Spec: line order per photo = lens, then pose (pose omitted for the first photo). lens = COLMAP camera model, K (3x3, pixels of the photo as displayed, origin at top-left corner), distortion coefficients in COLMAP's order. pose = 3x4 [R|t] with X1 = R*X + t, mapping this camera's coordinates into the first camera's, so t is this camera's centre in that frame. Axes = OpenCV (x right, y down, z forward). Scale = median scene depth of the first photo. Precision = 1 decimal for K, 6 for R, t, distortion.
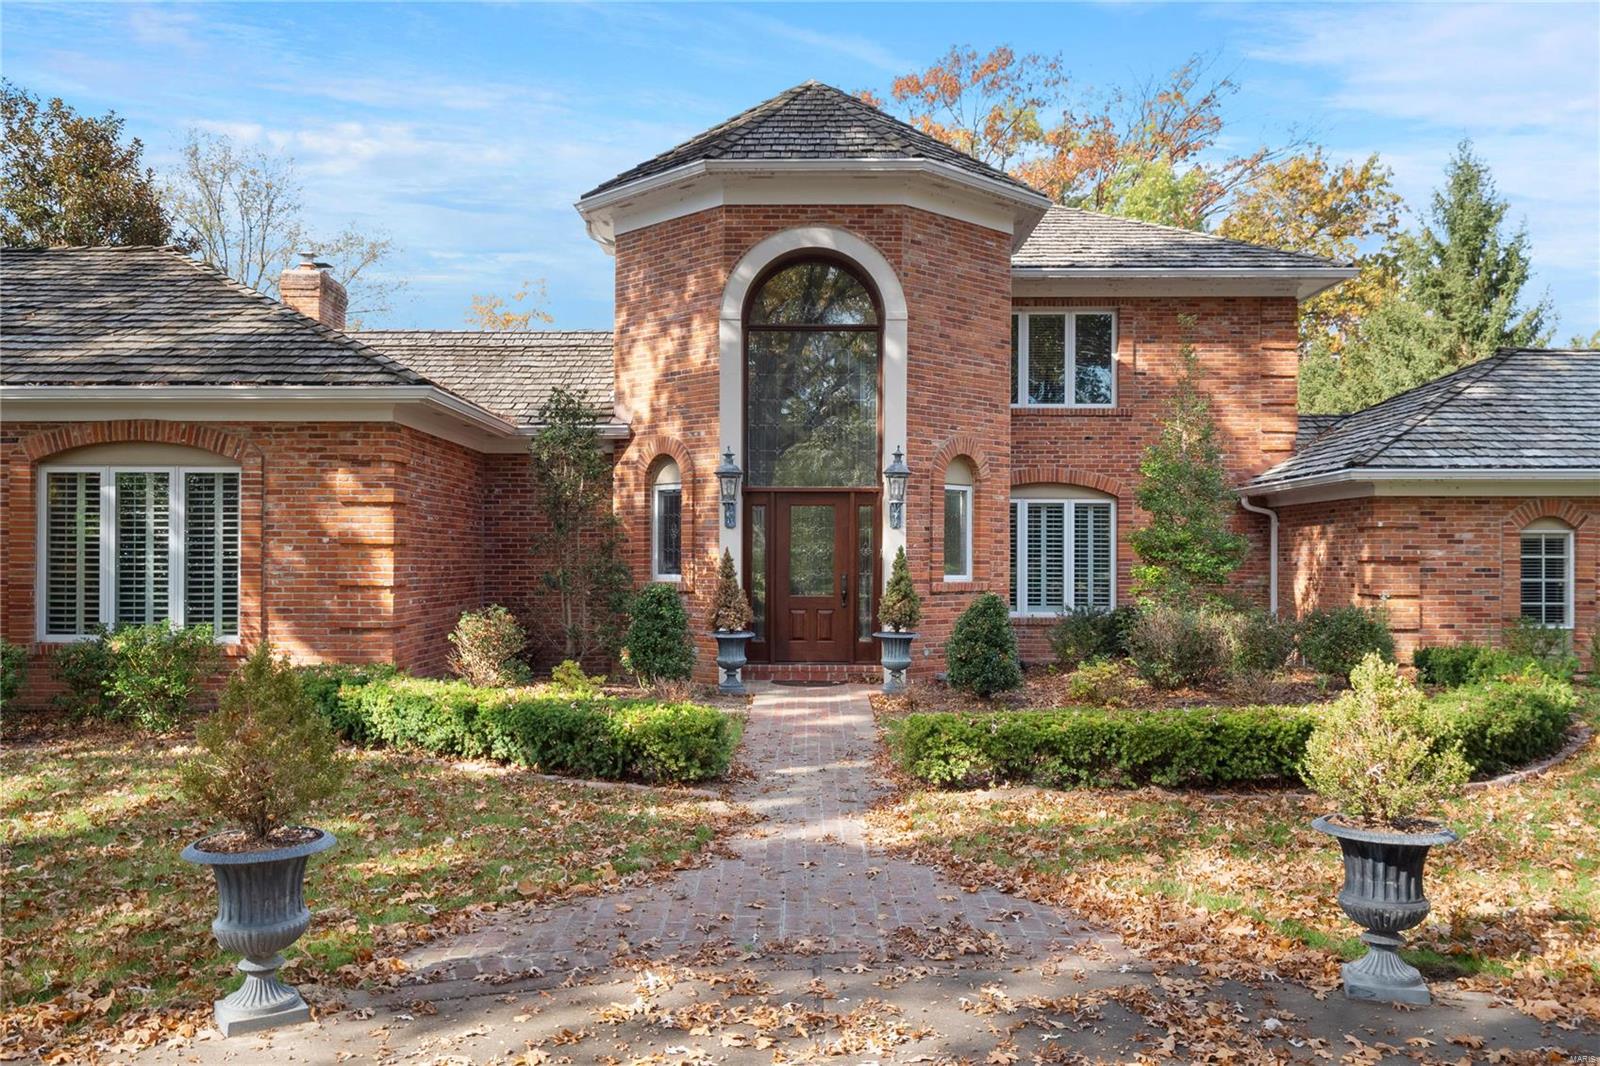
lens RADIAL K [[1368.4, 0, 800.0], [0, 1368.4, 533.0], [0, 0, 1]] dist [0.007602, 0.000517]
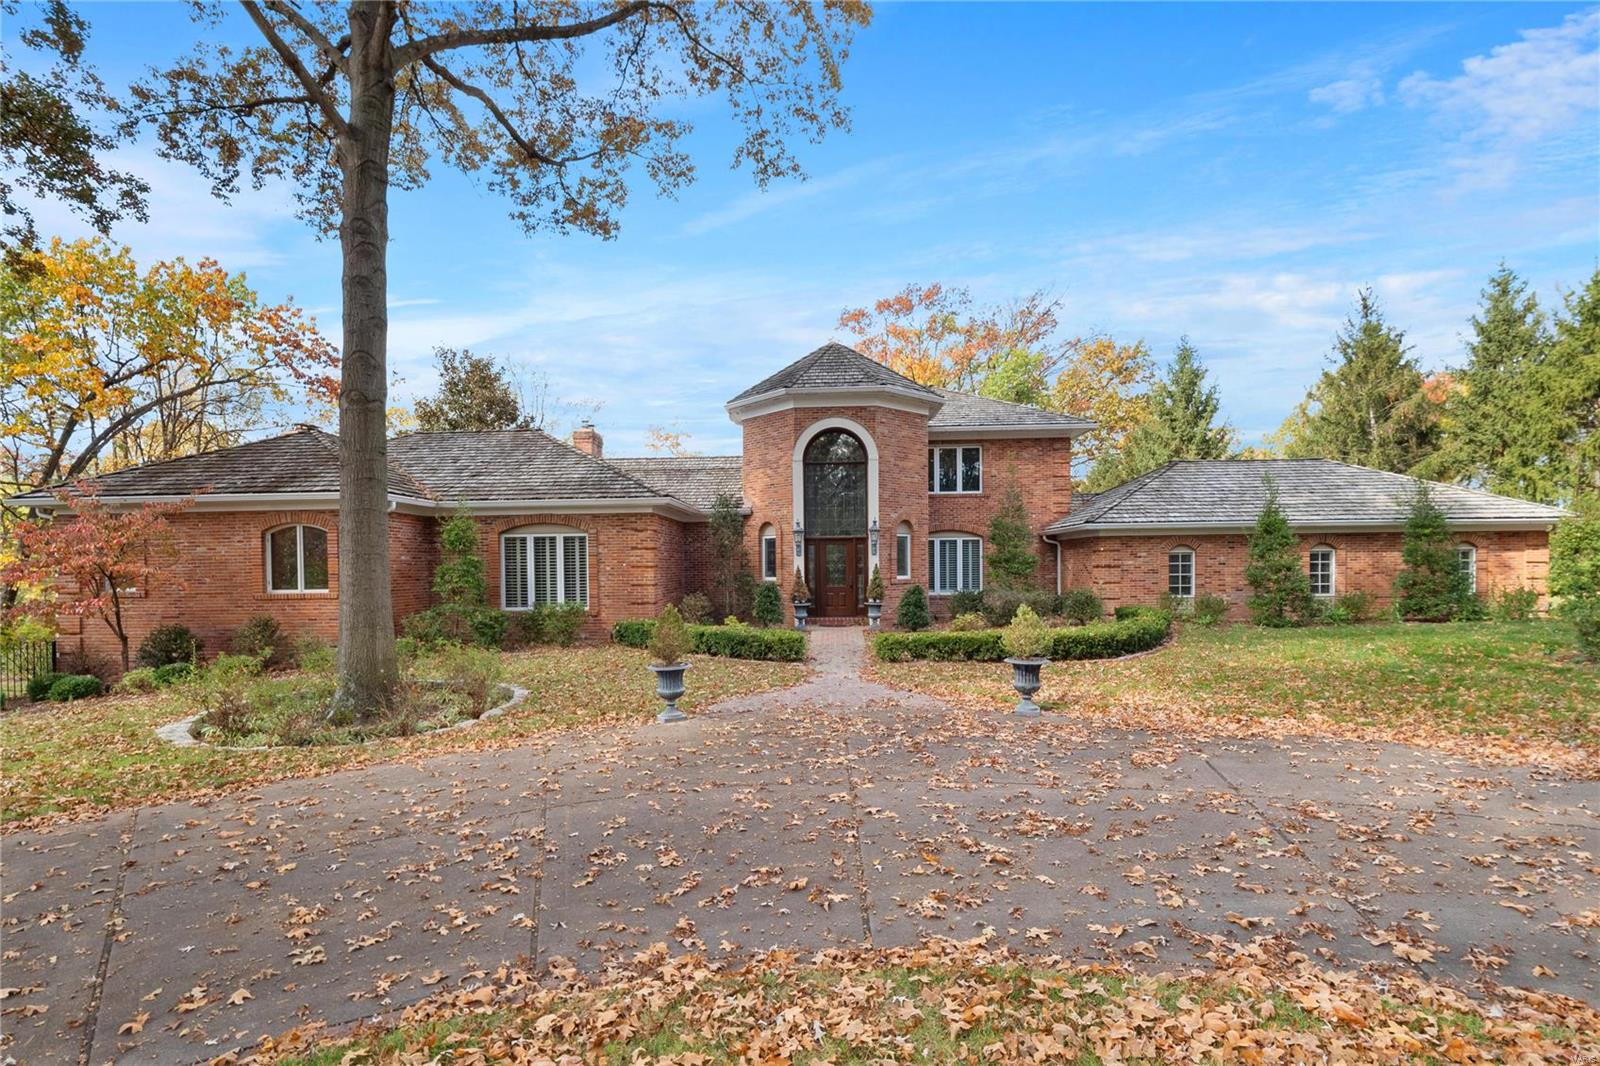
lens RADIAL K [[781.8, 0, 789.9], [0, 781.8, 581.5], [0, 0, 1]] dist [-0.000425, -0.012360]
pose [[0.998812, -0.012896, -0.046983, -0.006354], [0.014825, 0.999052, 0.040933, -0.013153], [0.046410, -0.041581, 0.998057, -0.240103]]
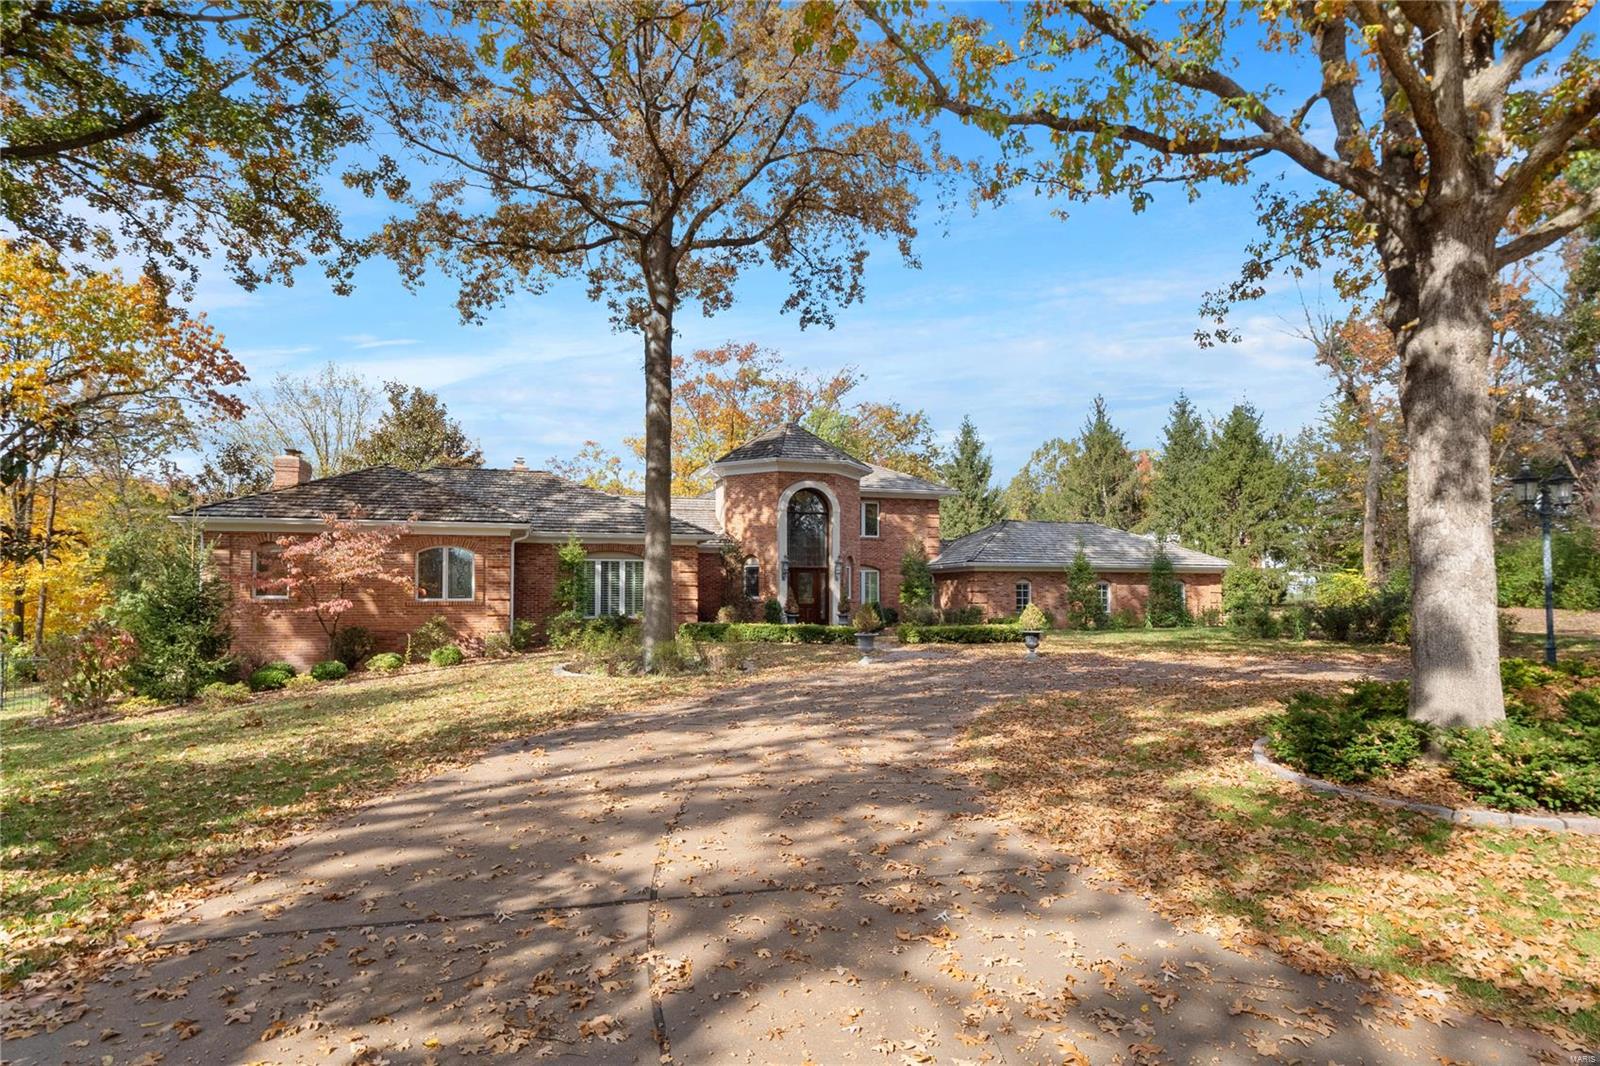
lens RADIAL K [[827.3, 0, 799.4], [0, 827.3, 564.9], [0, 0, 1]] dist [0.023976, -0.000028]
pose [[0.957667, 0.009345, 0.287727, -0.504617], [-0.003049, 0.999746, -0.022320, 0.003071], [-0.287863, 0.020498, 0.957452, -0.688452]]
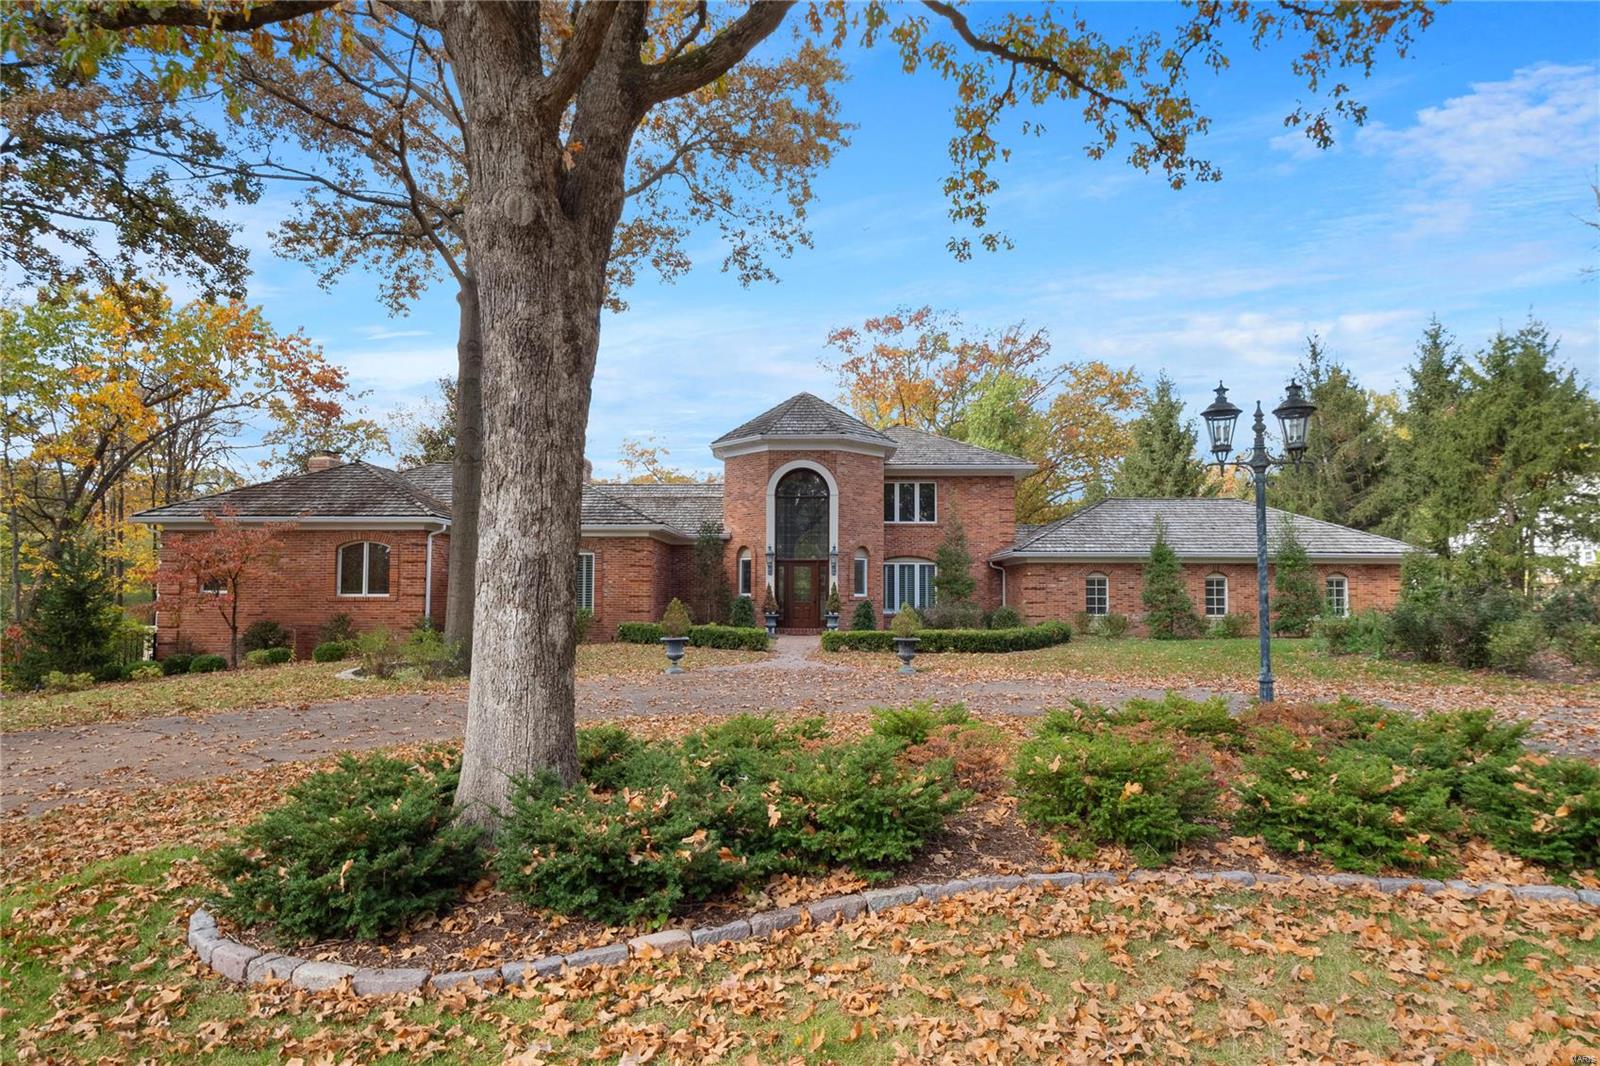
lens RADIAL K [[919.4, 0, 800.0], [0, 919.4, 533.0], [0, 0, 1]] dist [0.016927, 0.000004]
pose [[0.999801, 0.000446, -0.019921, 0.037284], [-0.001417, 0.998811, -0.048725, 0.001519], [0.019875, 0.048744, 0.998614, -0.688423]]
